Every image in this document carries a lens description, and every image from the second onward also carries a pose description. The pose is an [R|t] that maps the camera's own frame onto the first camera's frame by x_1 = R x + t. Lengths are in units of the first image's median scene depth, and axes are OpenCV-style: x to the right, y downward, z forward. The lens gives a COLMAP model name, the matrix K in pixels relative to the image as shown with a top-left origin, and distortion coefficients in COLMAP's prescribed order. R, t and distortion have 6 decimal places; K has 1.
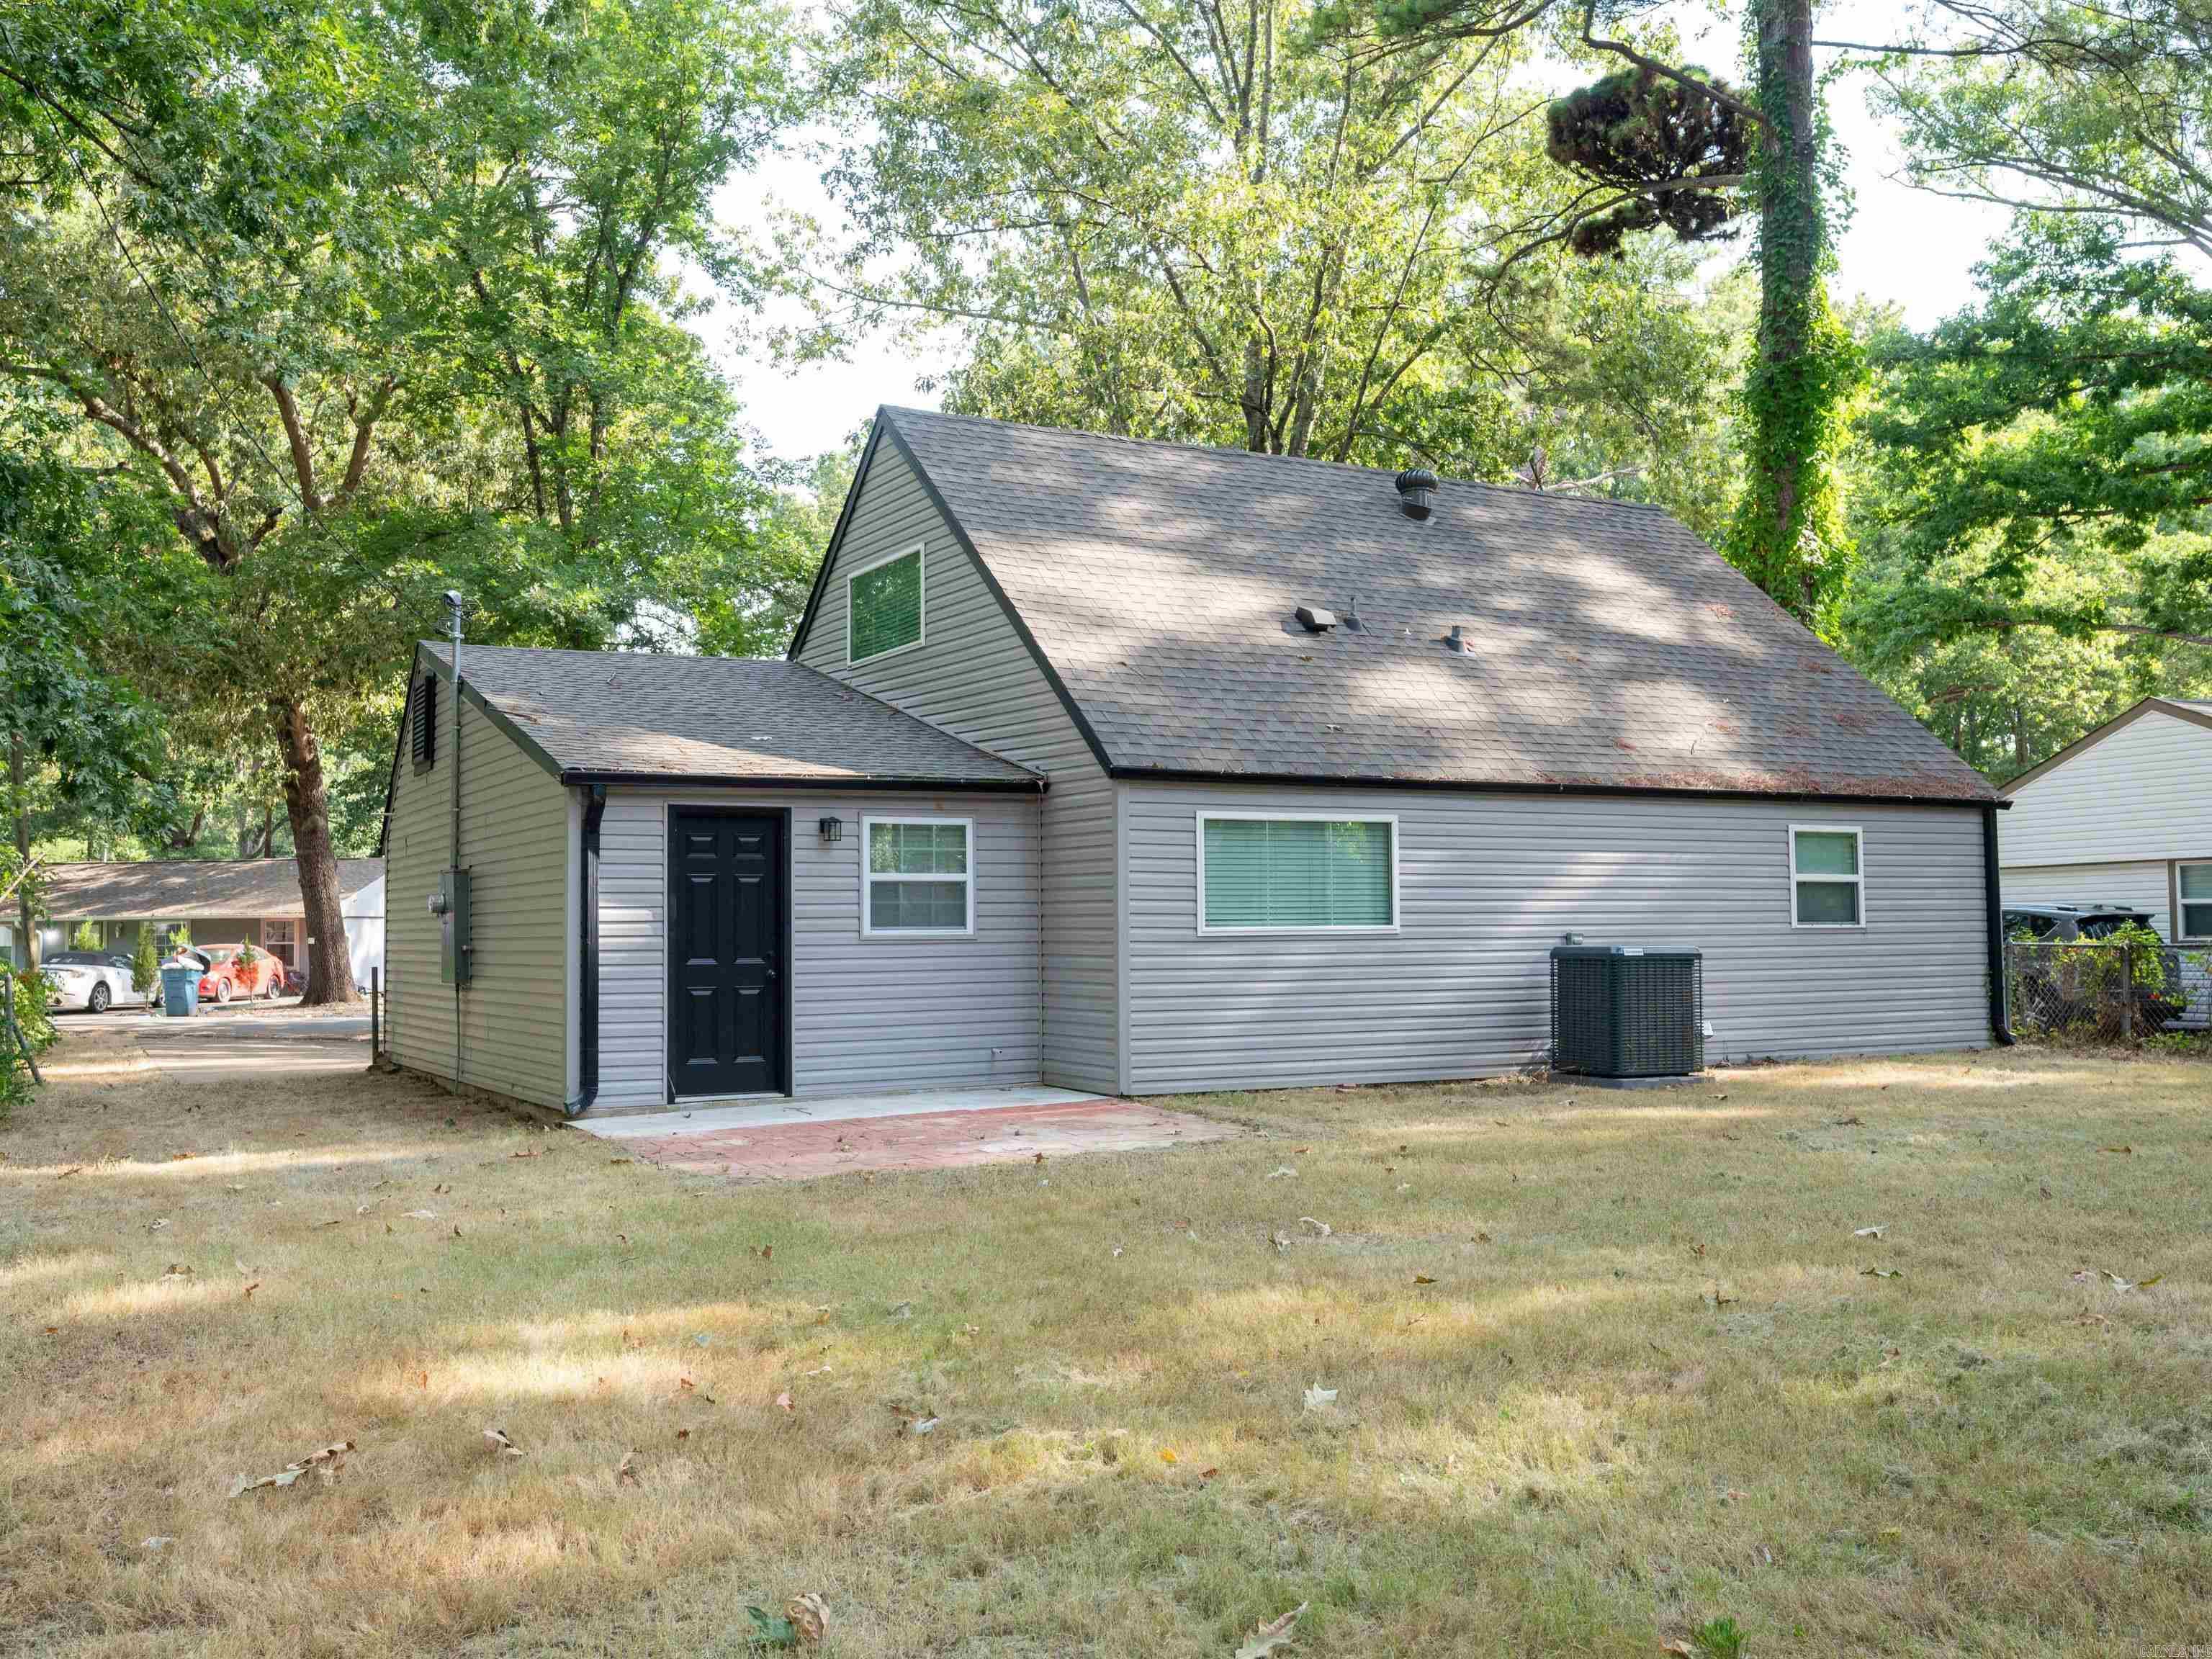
lens RADIAL K [[2084.0, 0, 1106.0], [0, 2084.0, 829.5], [0, 0, 1]] dist [-0.004621, -0.000929]
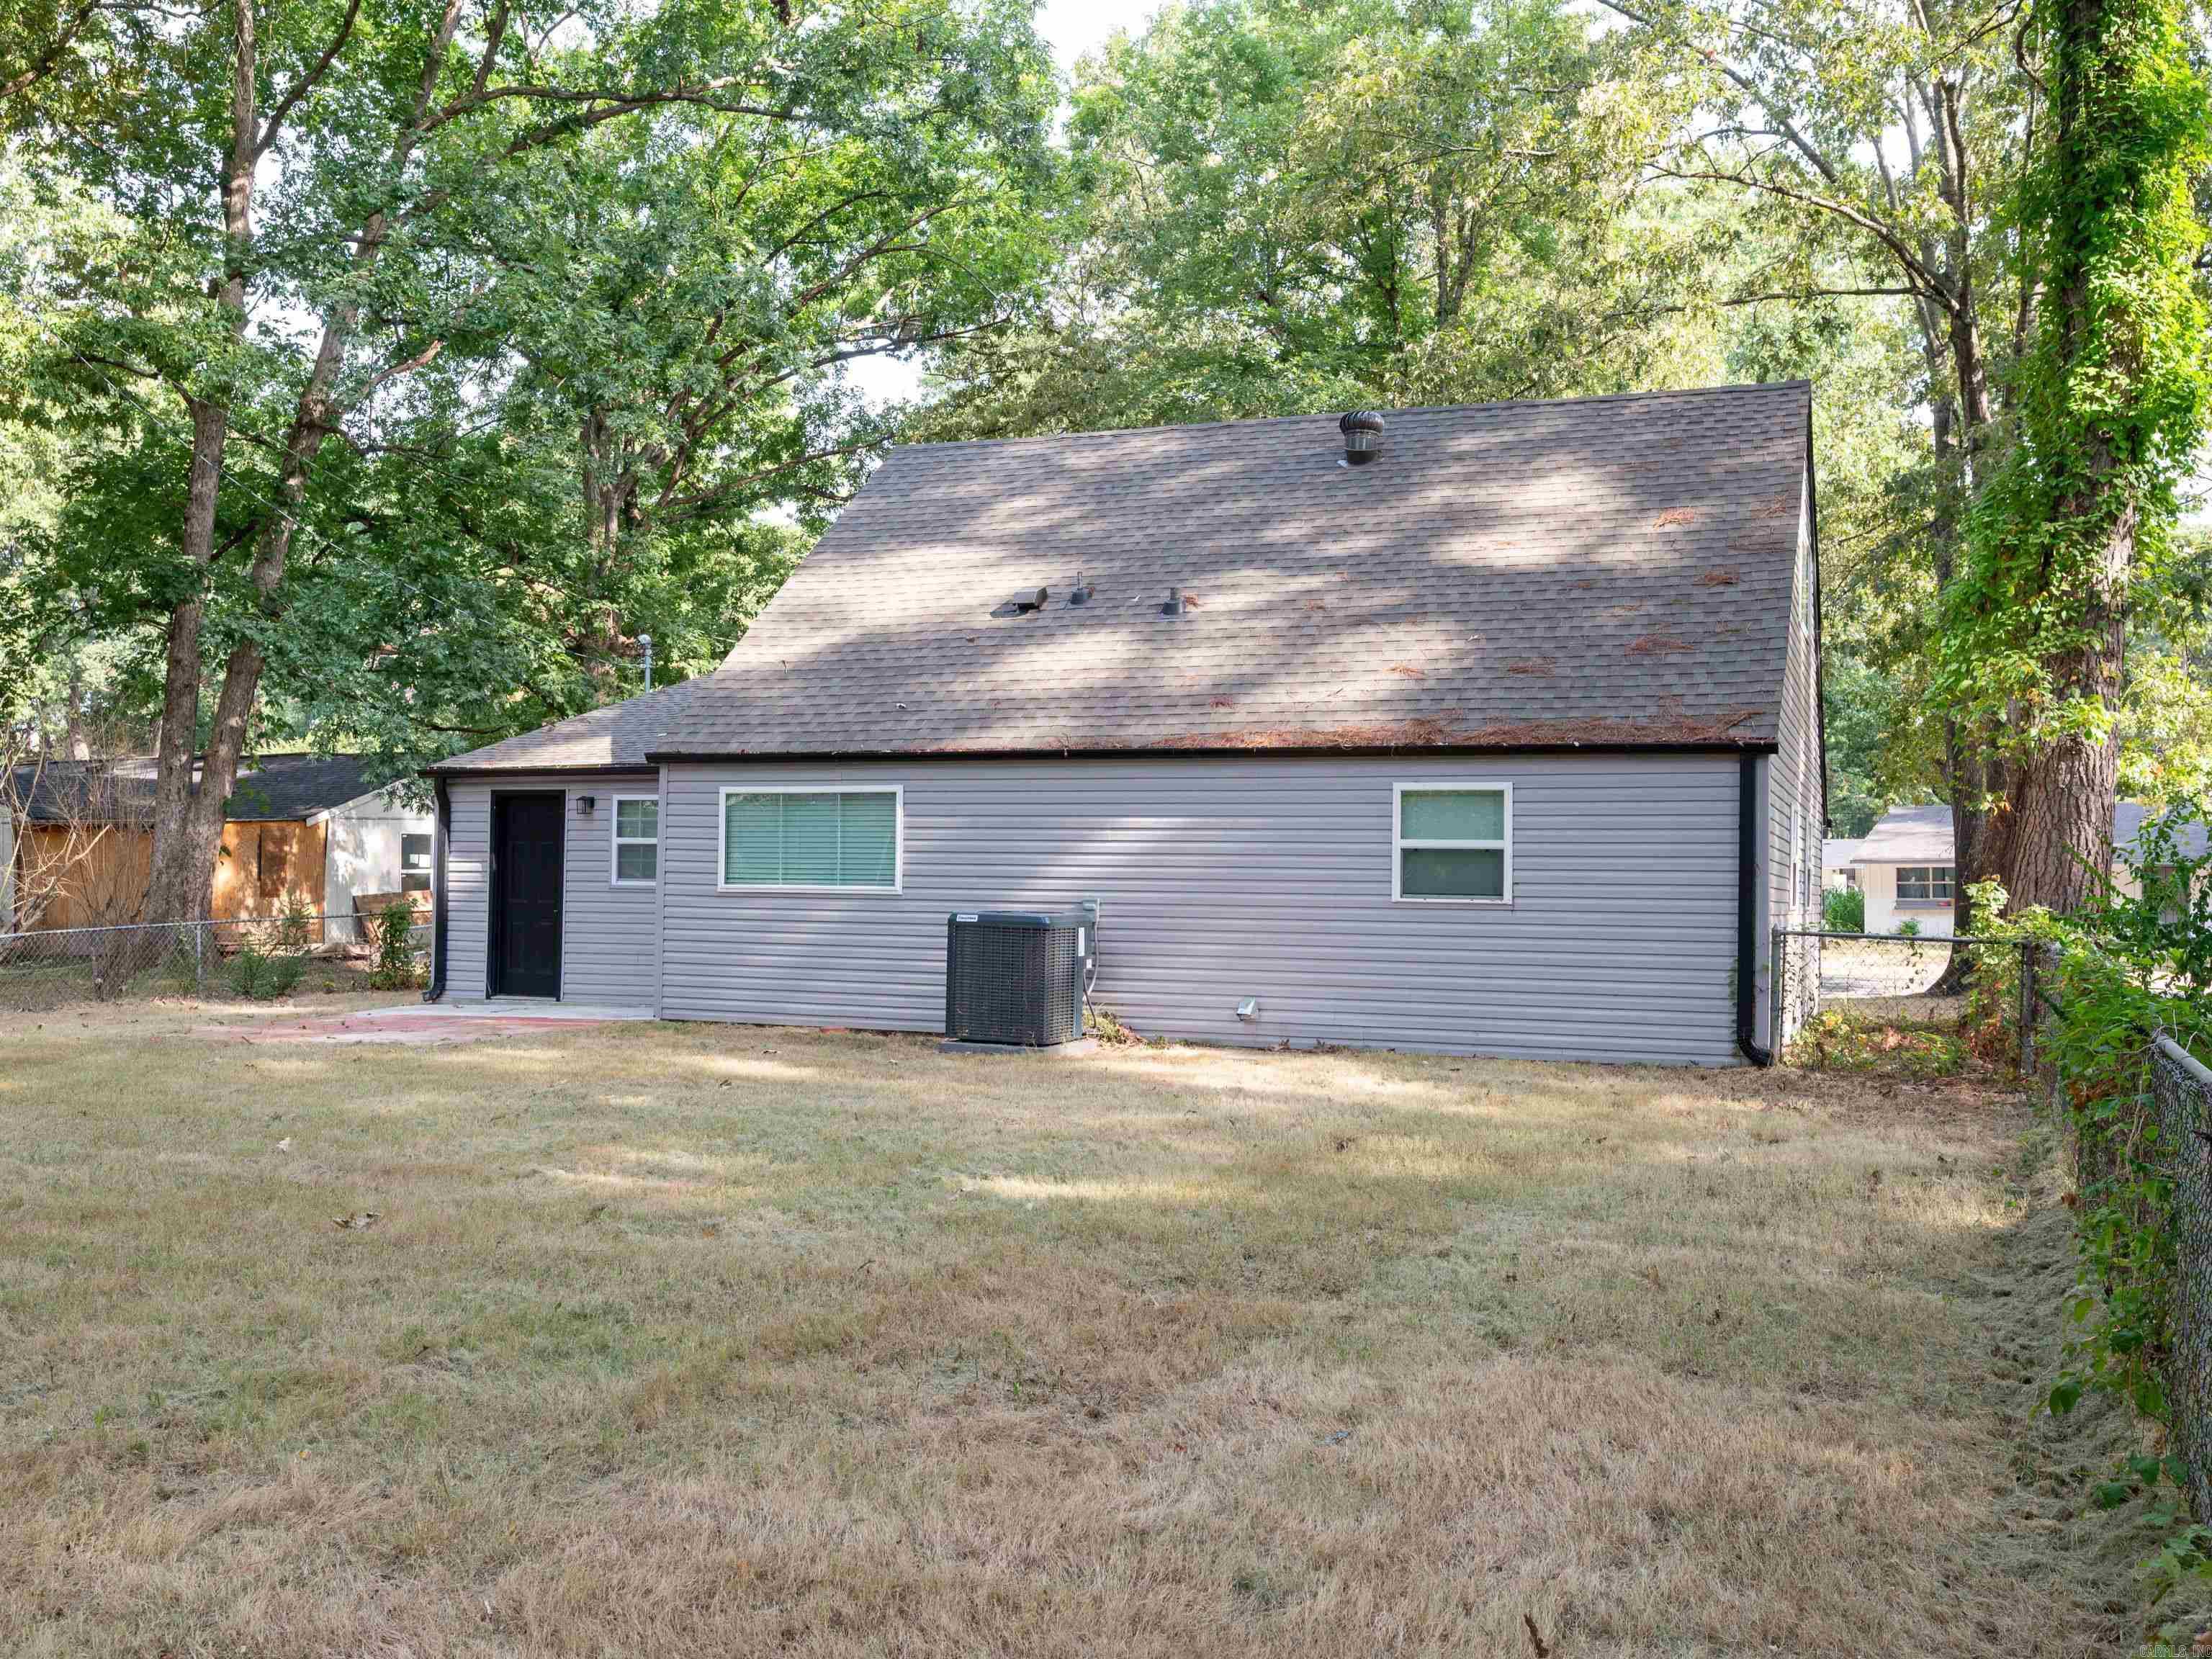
lens RADIAL K [[2003.6, 0, 1106.0], [0, 2003.6, 829.5], [0, 0, 1]] dist [-0.014994, -0.001435]
pose [[0.625024, 0.000166, -0.780605, 1.044425], [0.020956, 0.999636, 0.016992, 0.000546], [0.780324, -0.026978, 0.624793, 0.439310]]
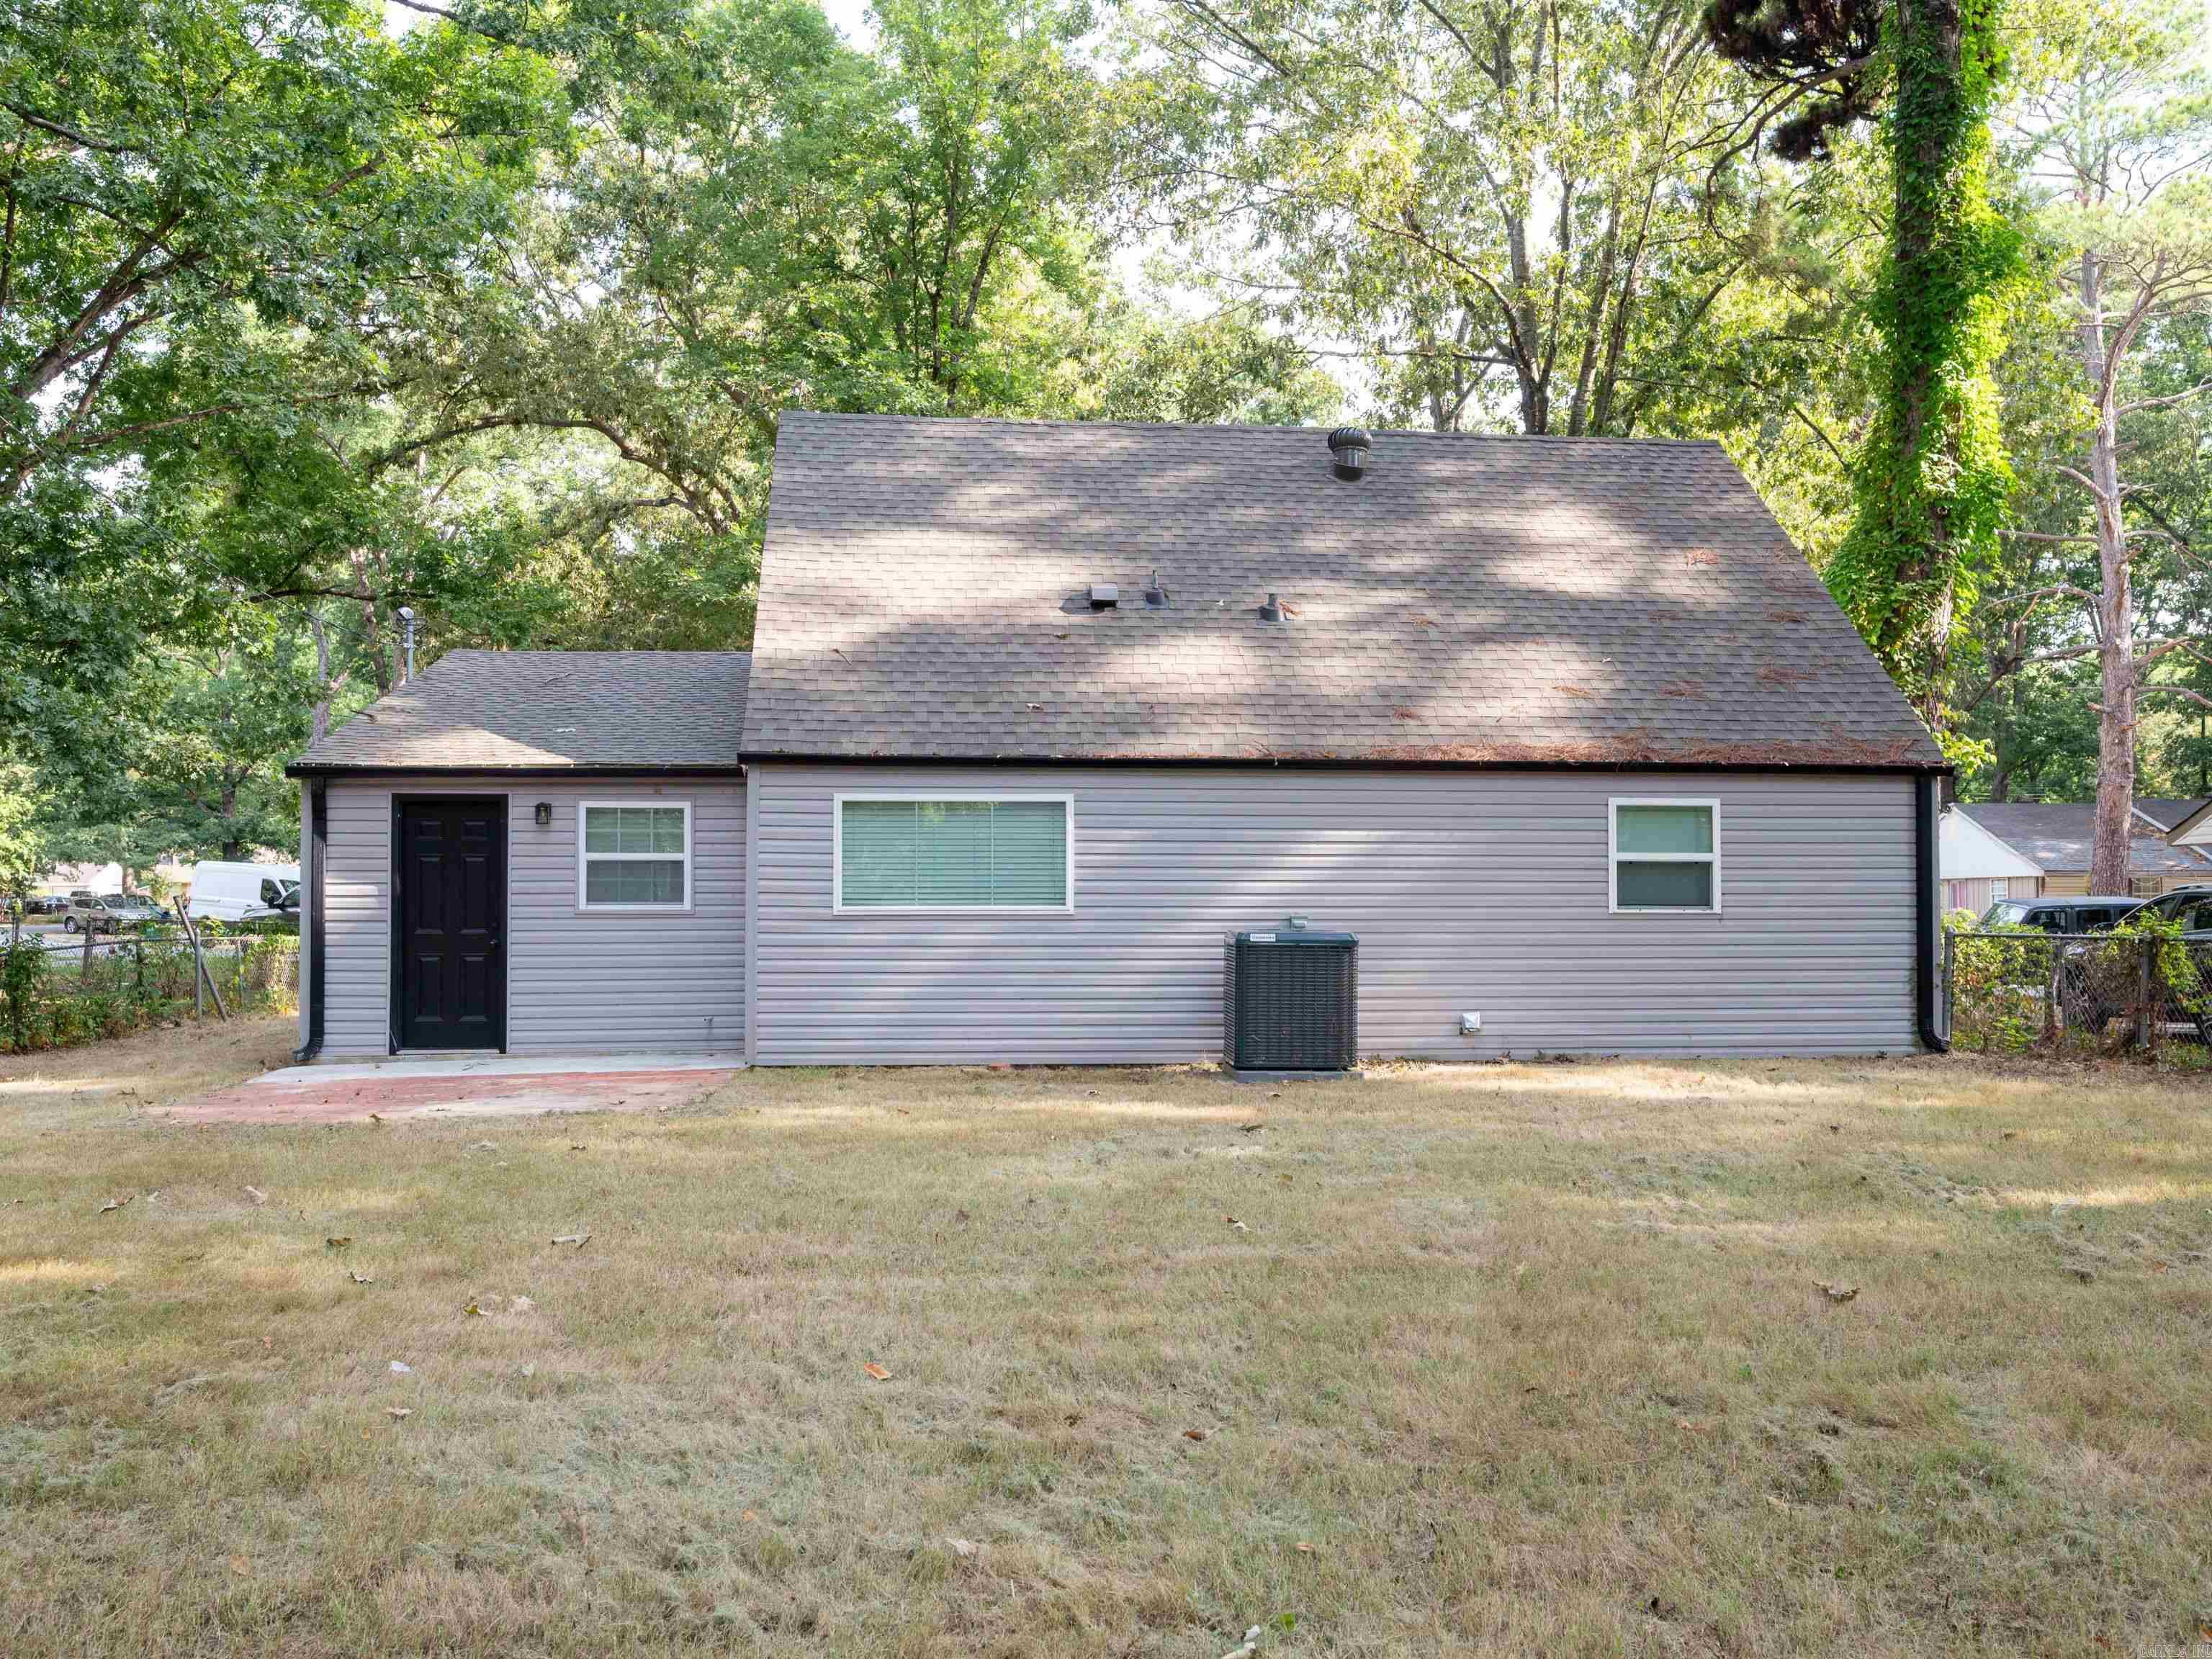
lens RADIAL K [[1982.4, 0, 1103.6], [0, 1982.4, 888.0], [0, 0, 1]] dist [-0.009326, -0.002026]
pose [[0.920069, 0.008461, -0.391665, 0.532512], [0.010050, 0.998928, 0.045189, -0.004933], [0.391627, -0.045513, 0.918998, 0.144821]]
